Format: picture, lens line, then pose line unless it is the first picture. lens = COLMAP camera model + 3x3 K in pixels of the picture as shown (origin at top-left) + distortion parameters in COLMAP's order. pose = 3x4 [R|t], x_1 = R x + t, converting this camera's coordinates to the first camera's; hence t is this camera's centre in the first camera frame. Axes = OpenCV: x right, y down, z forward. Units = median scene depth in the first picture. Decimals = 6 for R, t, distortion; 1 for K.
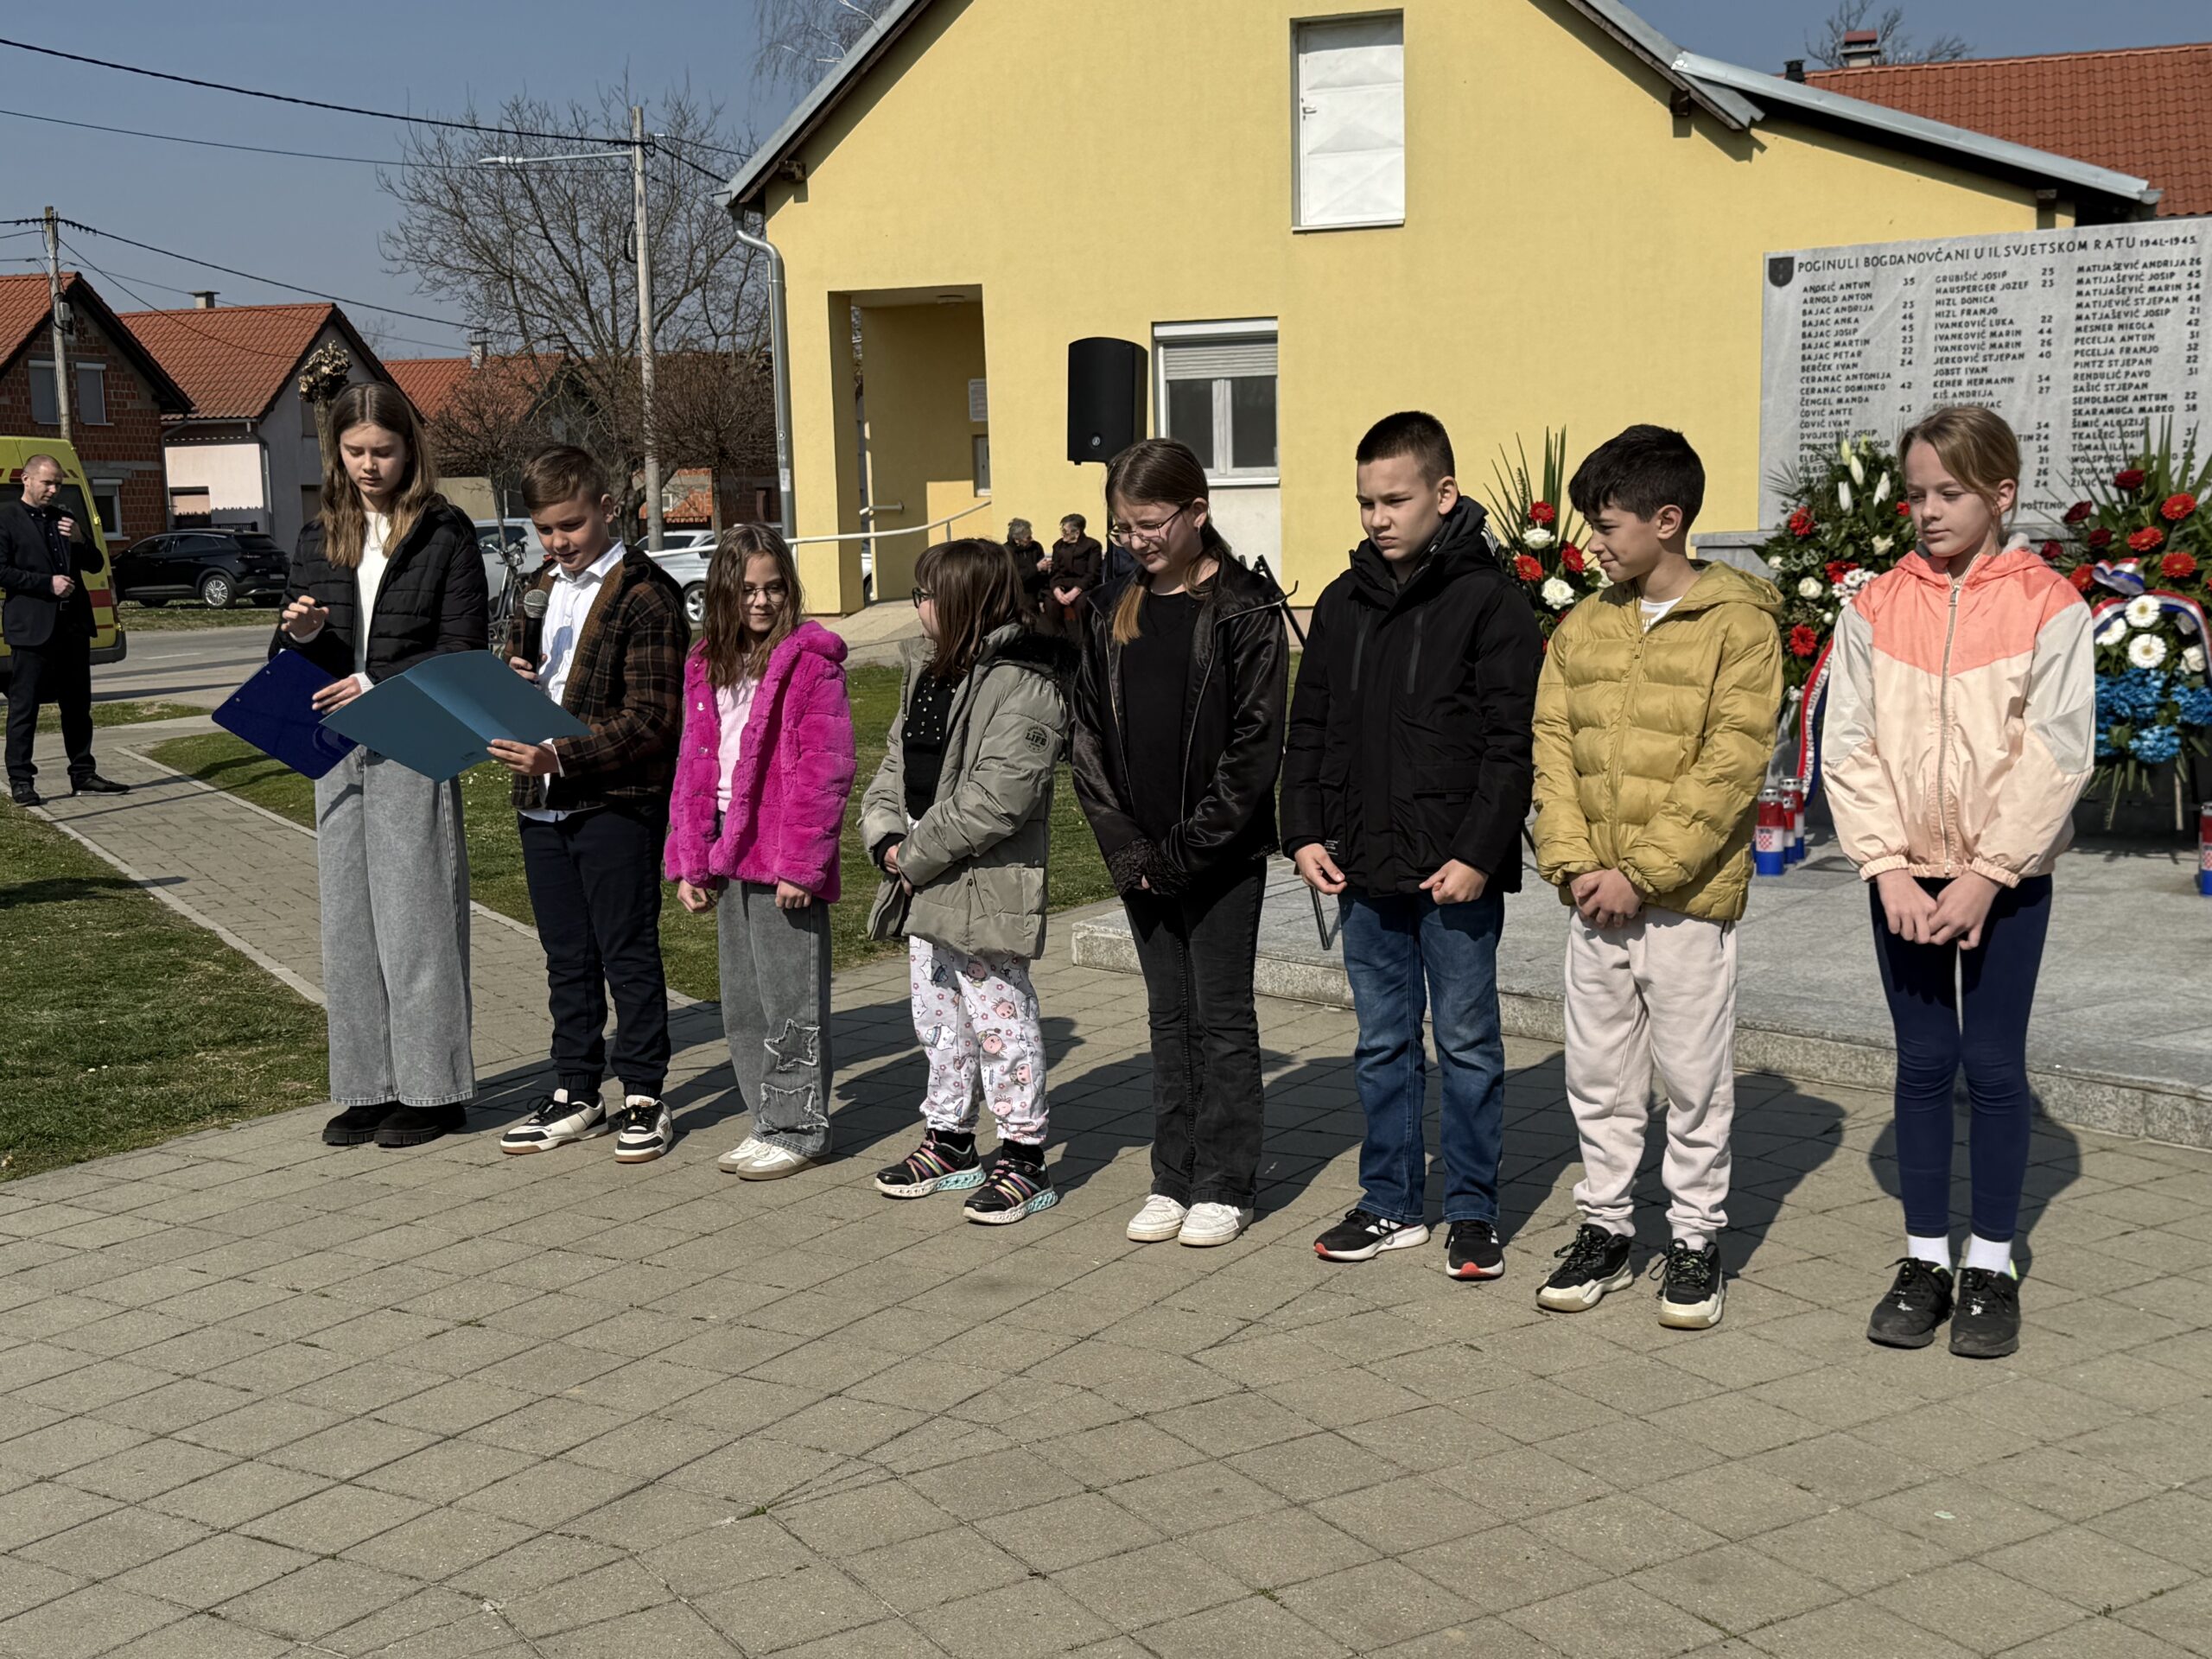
lens RADIAL K [[2689.0, 0, 1106.0], [0, 2689.0, 829.5], [0, 0, 1]] dist [0.305653, -0.750426]
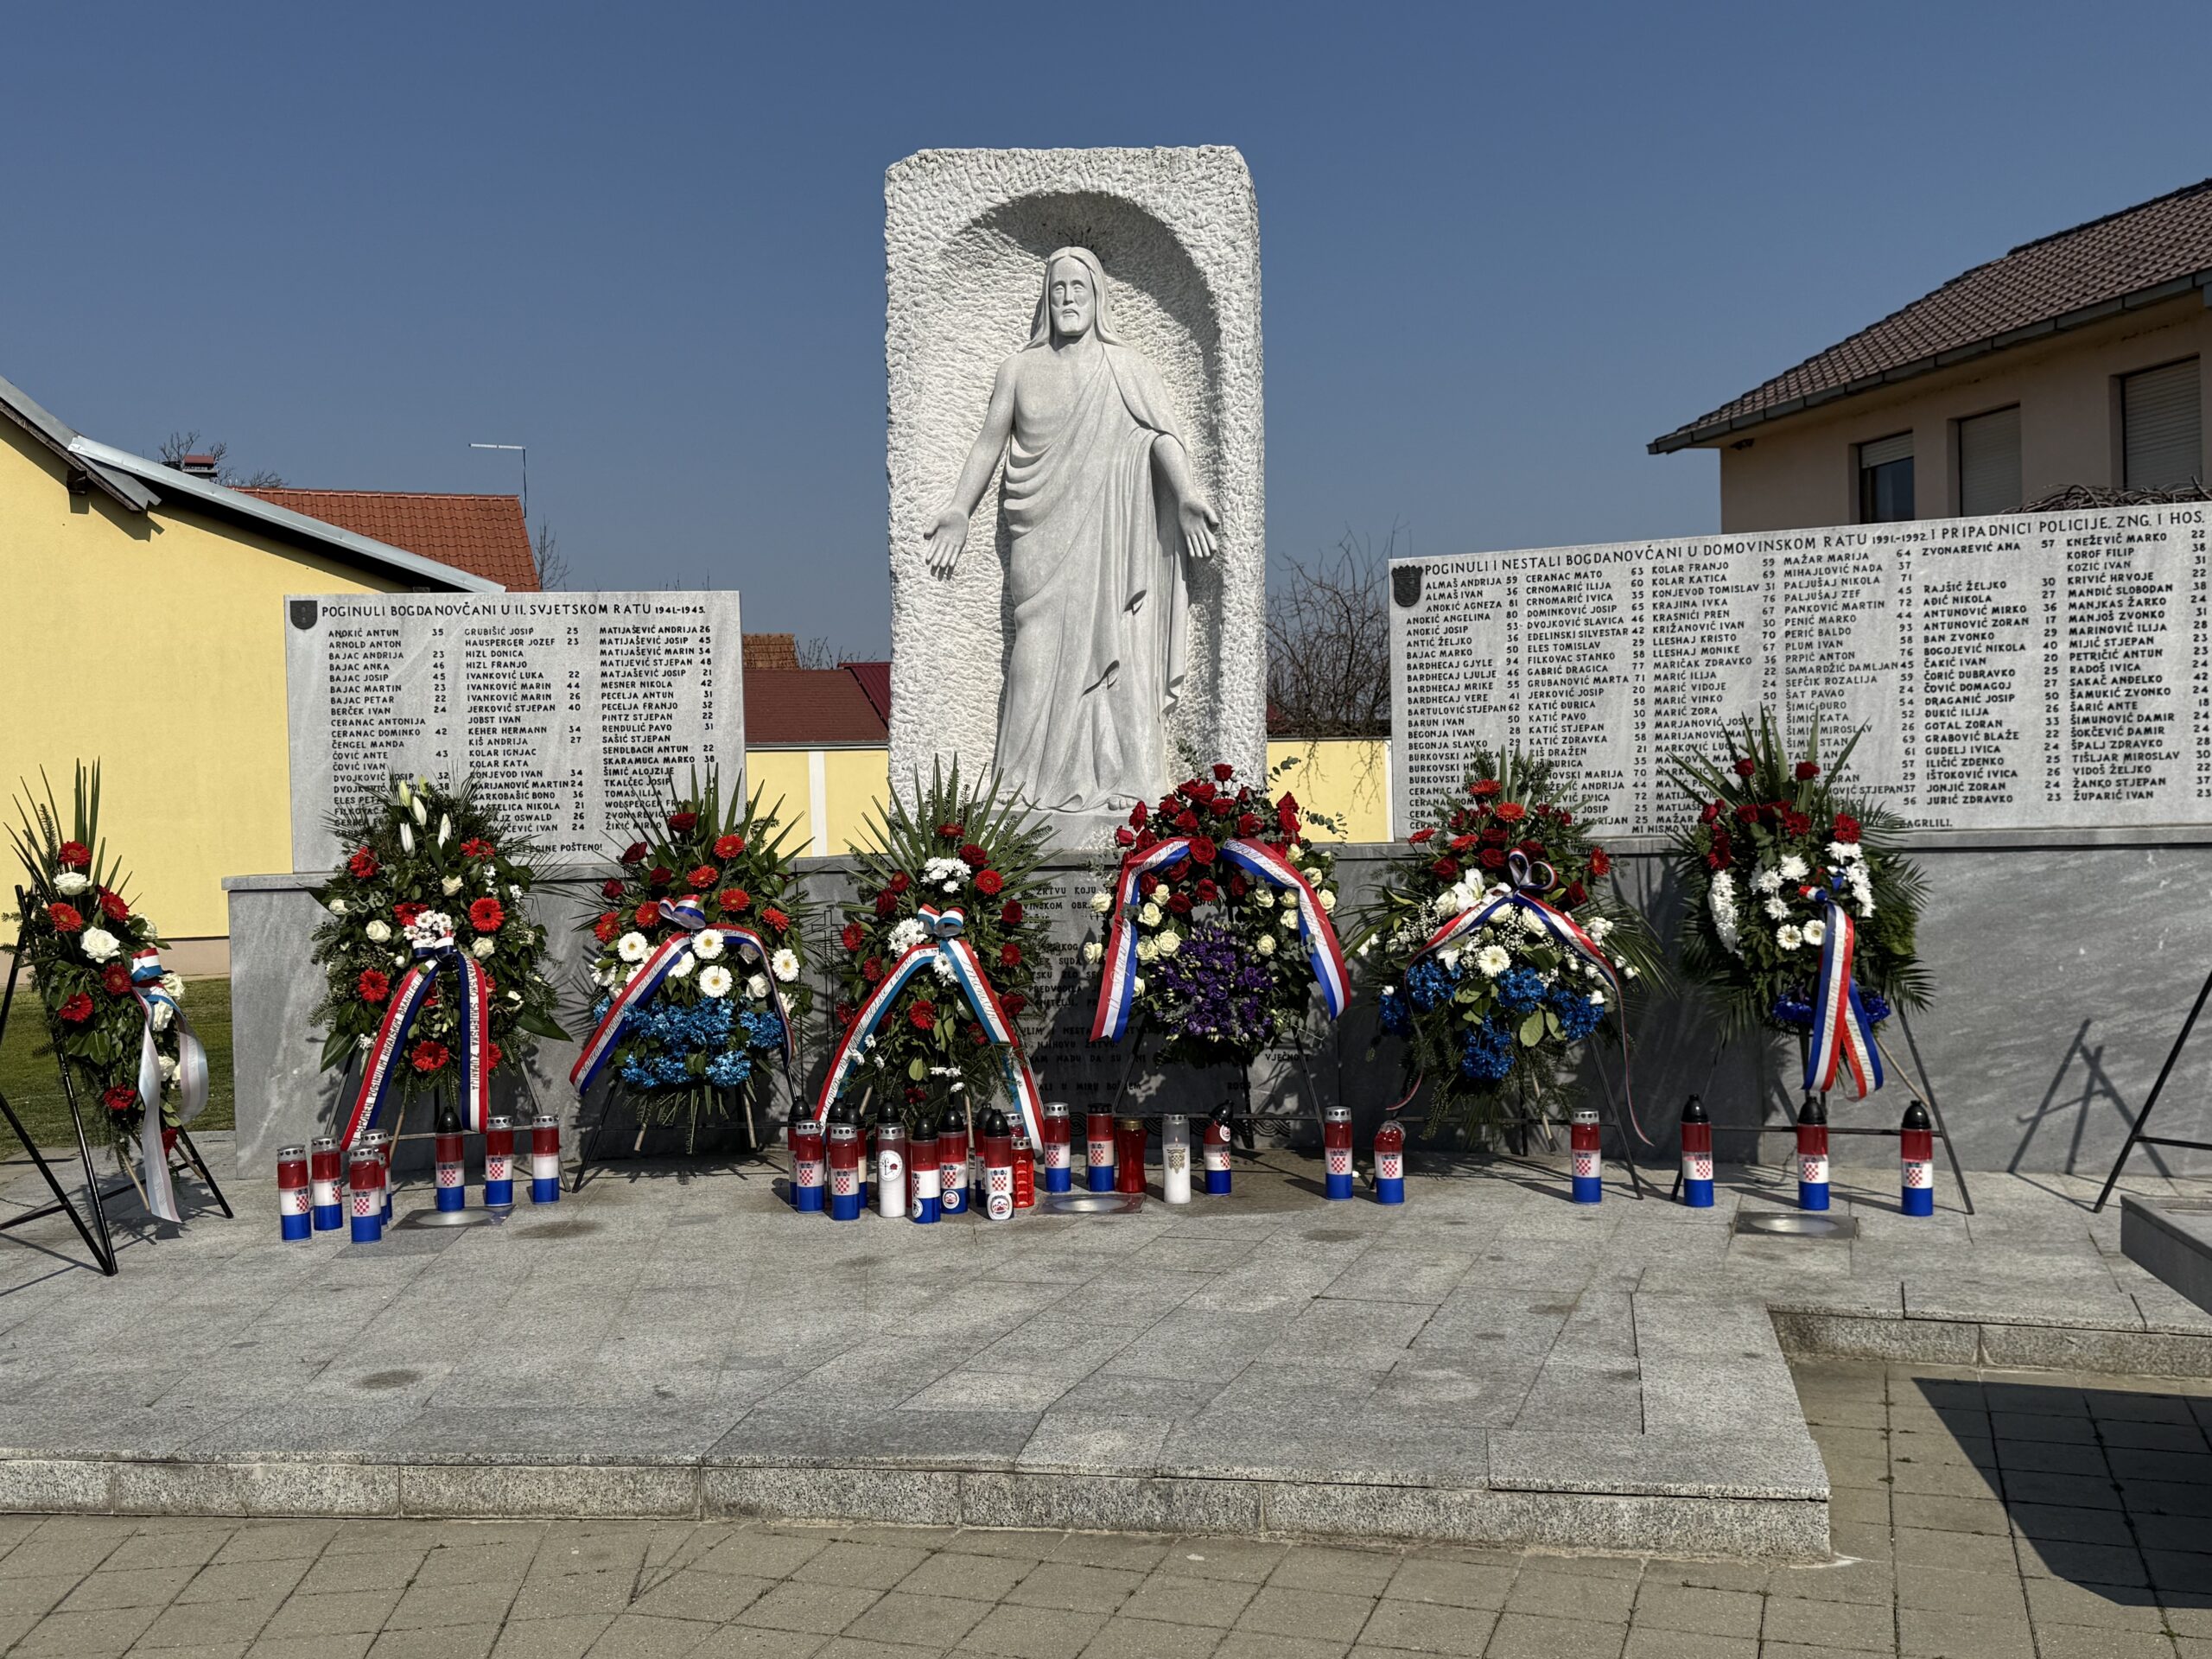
lens RADIAL K [[2116.1, 0, 1106.0], [0, 2116.1, 829.5], [0, 0, 1]] dist [0.210587, -0.469045]
pose [[0.776964, -0.004012, 0.629532, -0.021095], [0.085417, 0.991404, -0.099104, -0.026034], [-0.623723, 0.130773, 0.770628, 0.245675]]
